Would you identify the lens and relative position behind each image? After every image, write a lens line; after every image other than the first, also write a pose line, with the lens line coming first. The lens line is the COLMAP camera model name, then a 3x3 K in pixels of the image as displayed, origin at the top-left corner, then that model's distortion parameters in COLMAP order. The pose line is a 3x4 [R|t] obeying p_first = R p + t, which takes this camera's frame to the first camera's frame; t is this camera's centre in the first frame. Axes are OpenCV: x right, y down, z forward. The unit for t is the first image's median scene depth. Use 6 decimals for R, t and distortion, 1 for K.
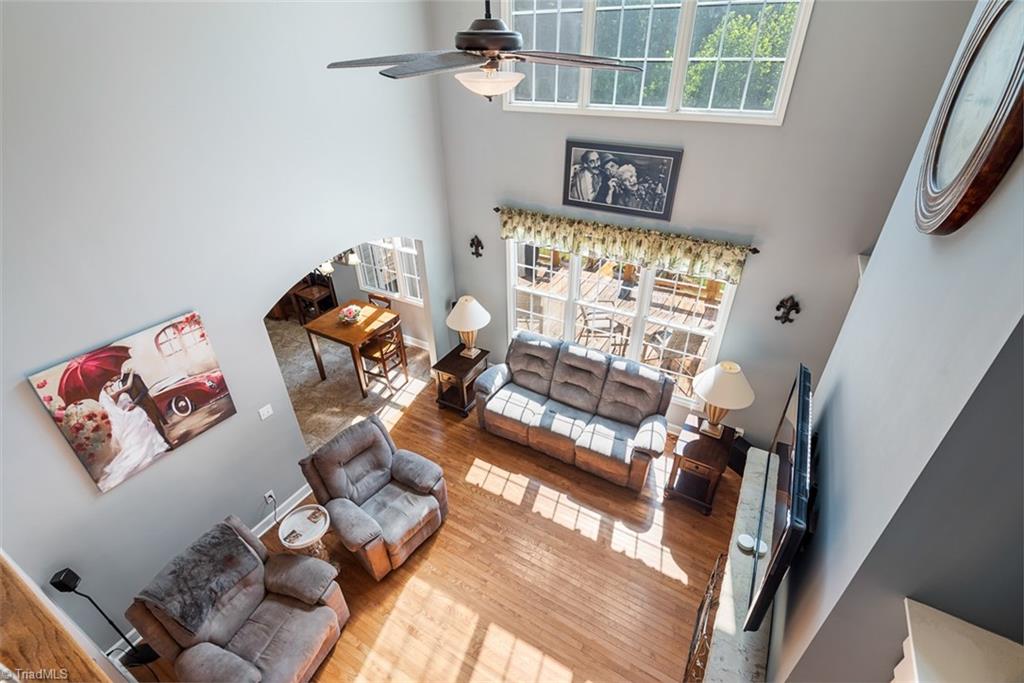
lens RADIAL K [[465.9, 0, 514.8], [0, 465.9, 340.7], [0, 0, 1]] dist [0.019403, -0.001168]
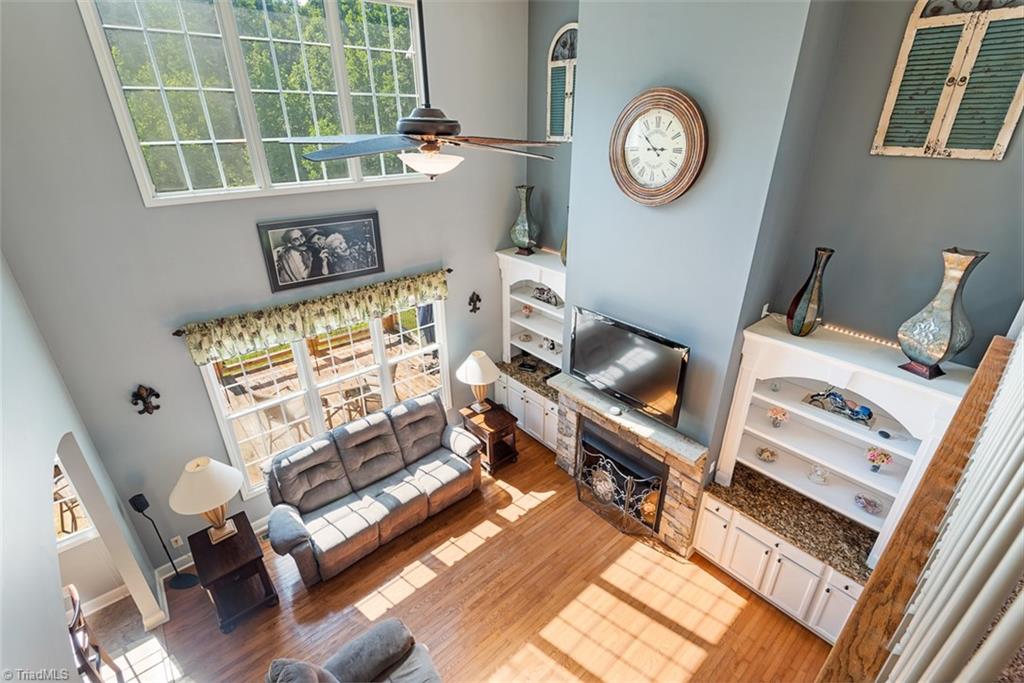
lens RADIAL K [[465.9, 0, 518.3], [0, 465.9, 338.3], [0, 0, 1]] dist [0.019403, -0.001168]
pose [[0.315262, -0.393820, 0.863432, -0.581358], [0.500091, 0.842195, 0.201537, -0.178285], [-0.806548, 0.368257, 0.462458, 0.267816]]
